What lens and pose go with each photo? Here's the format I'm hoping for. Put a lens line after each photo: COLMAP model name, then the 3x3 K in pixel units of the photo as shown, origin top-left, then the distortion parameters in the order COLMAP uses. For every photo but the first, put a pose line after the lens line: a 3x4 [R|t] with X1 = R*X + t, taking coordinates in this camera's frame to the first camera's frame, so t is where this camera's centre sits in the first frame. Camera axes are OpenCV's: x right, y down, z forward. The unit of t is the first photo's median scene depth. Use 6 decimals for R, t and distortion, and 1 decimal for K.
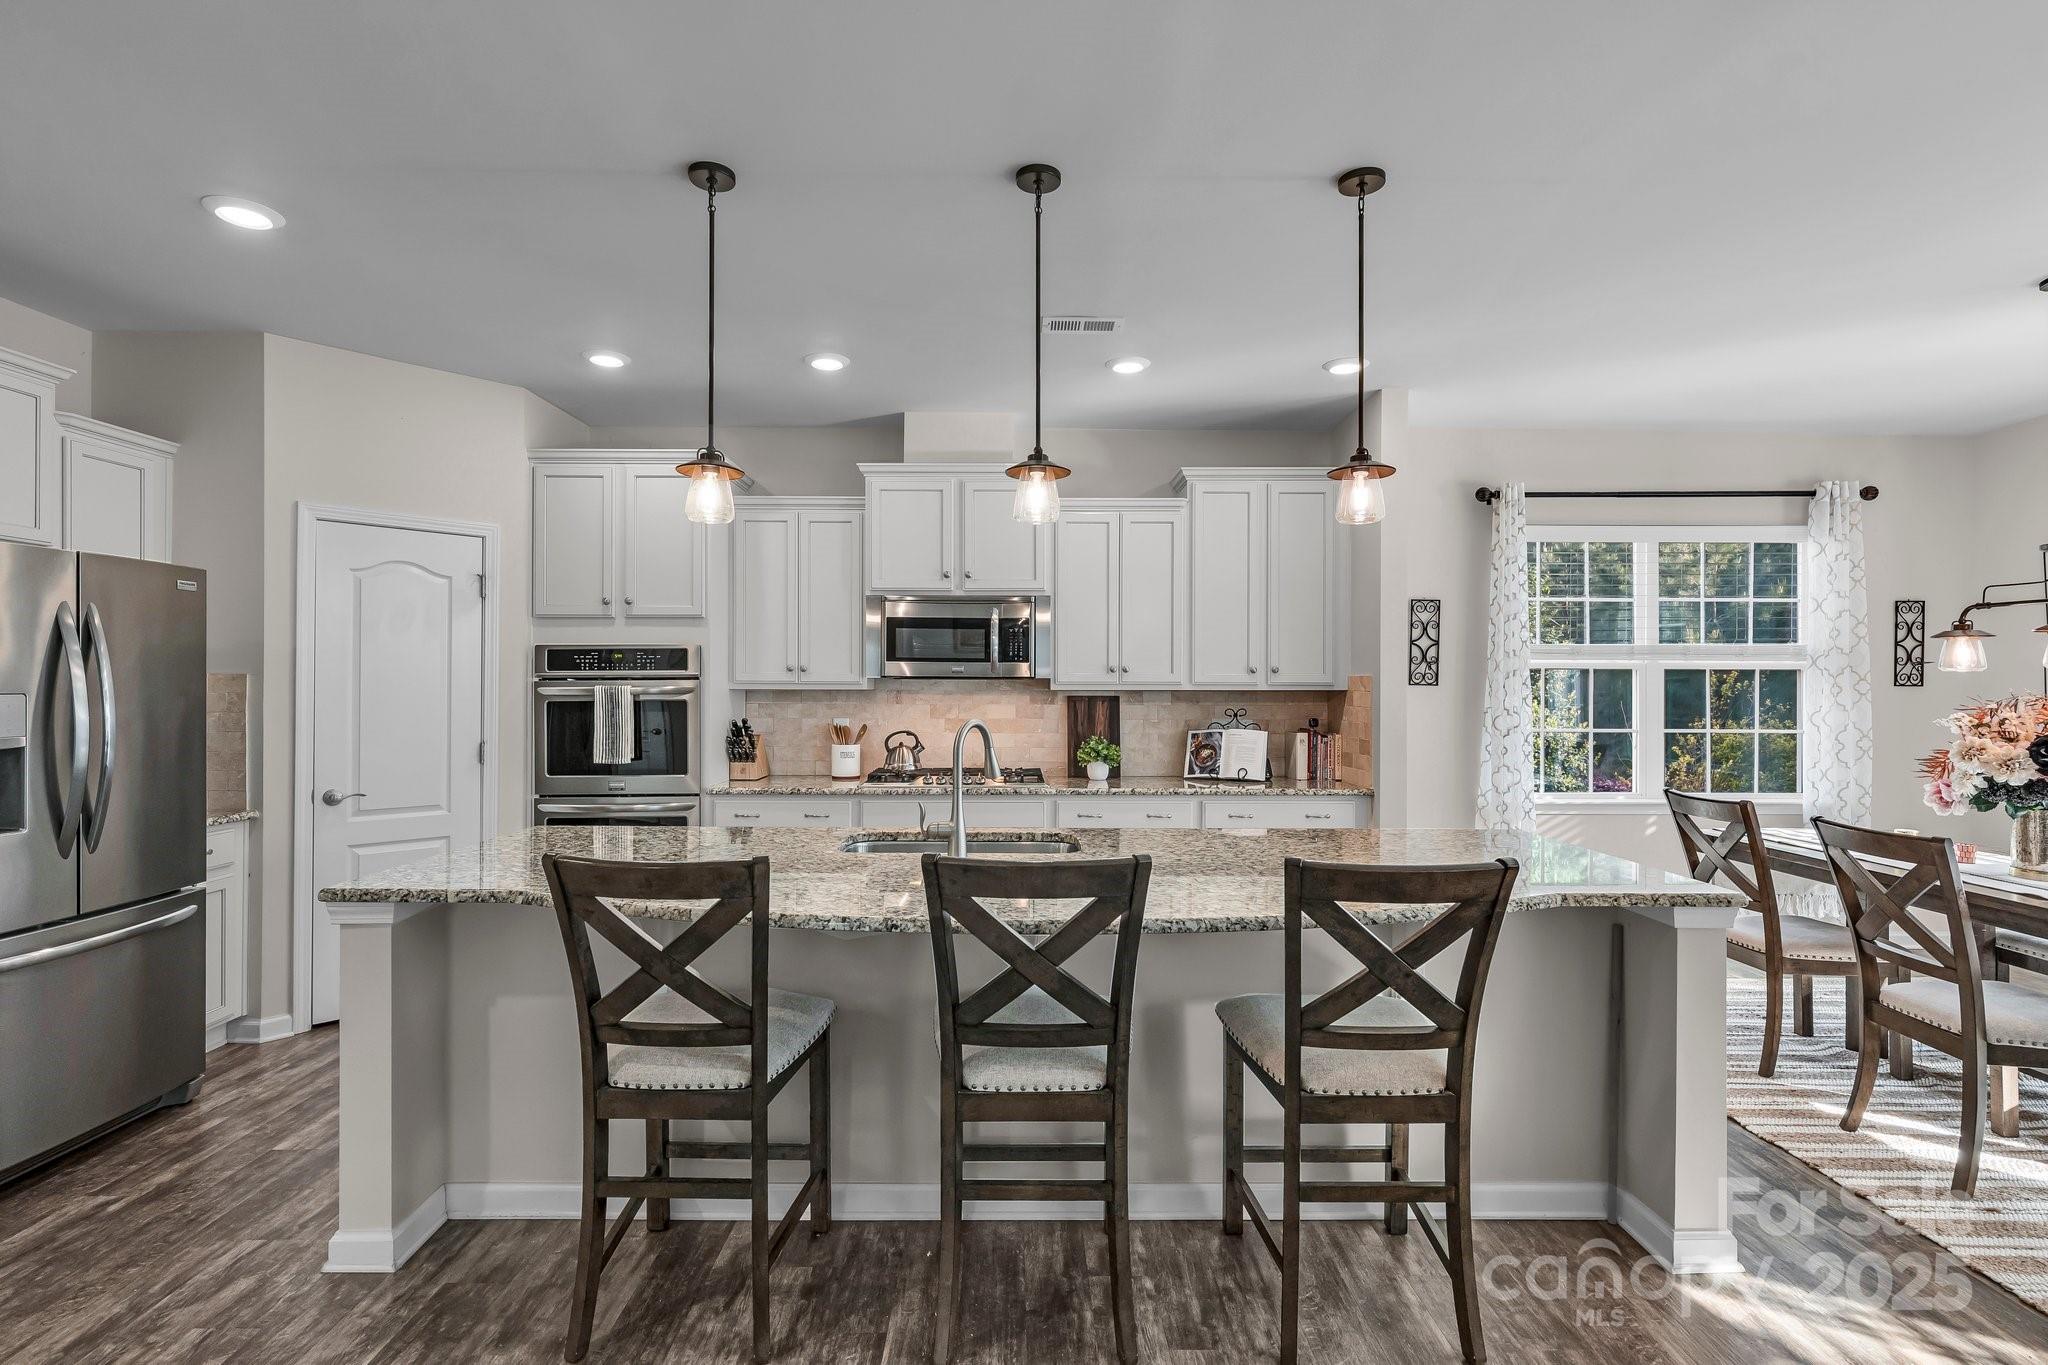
lens RADIAL K [[941.8, 0, 1016.3], [0, 941.8, 666.9], [0, 0, 1]] dist [-0.002959, -0.000478]
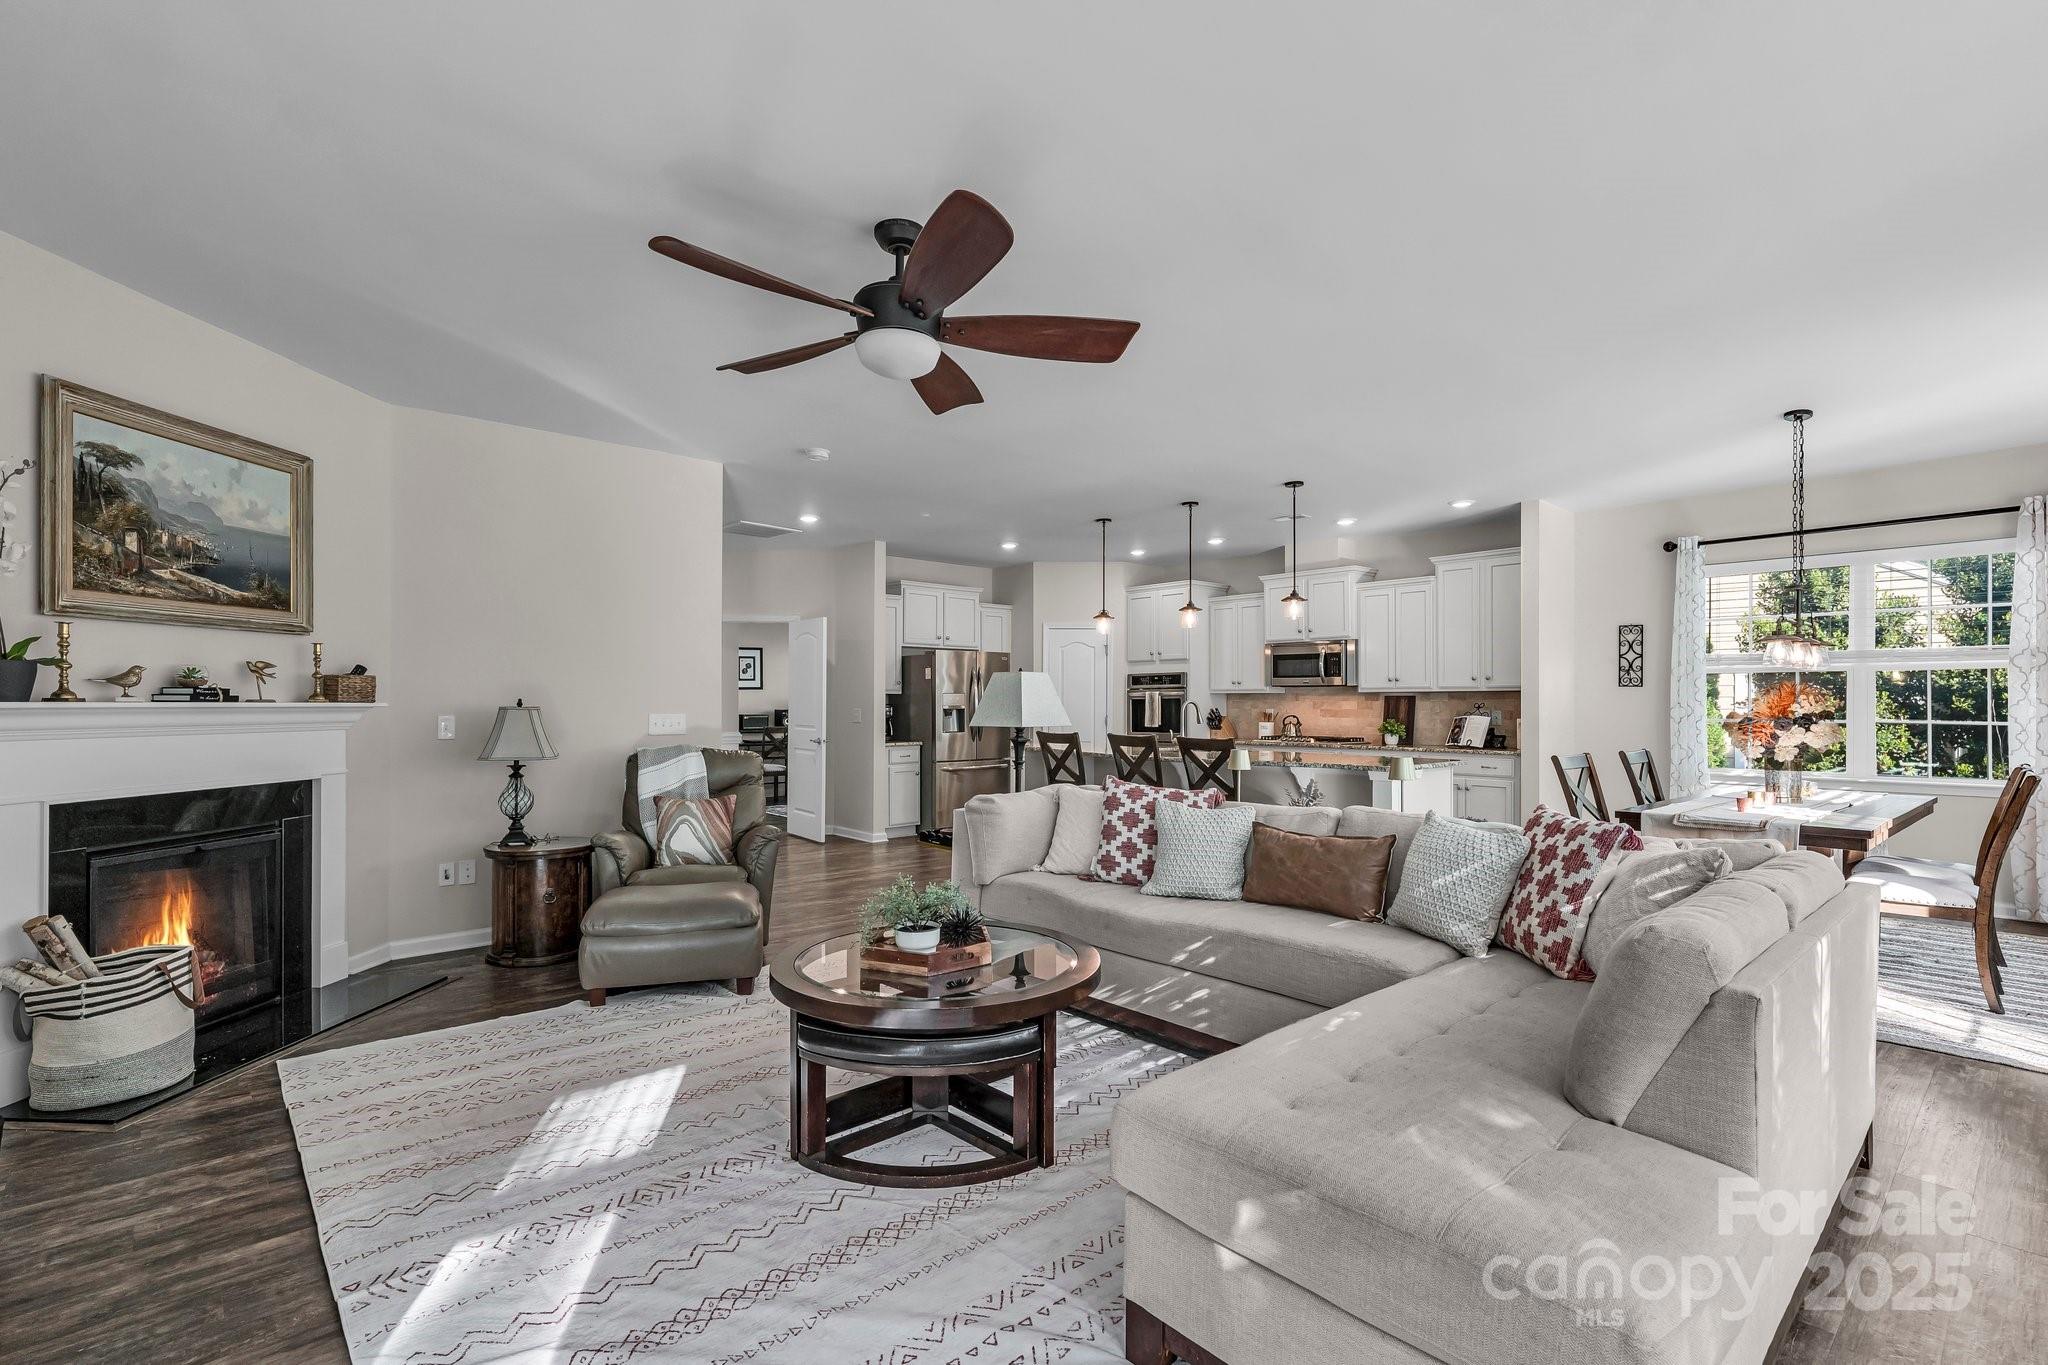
lens RADIAL K [[941.8, 0, 1016.3], [0, 941.8, 666.9], [0, 0, 1]] dist [-0.002959, -0.000478]
pose [[0.658276, -0.031130, -0.752133, 0.945335], [0.014599, 0.999485, -0.028591, 0.018172], [0.752635, 0.007841, 0.658391, -0.646472]]
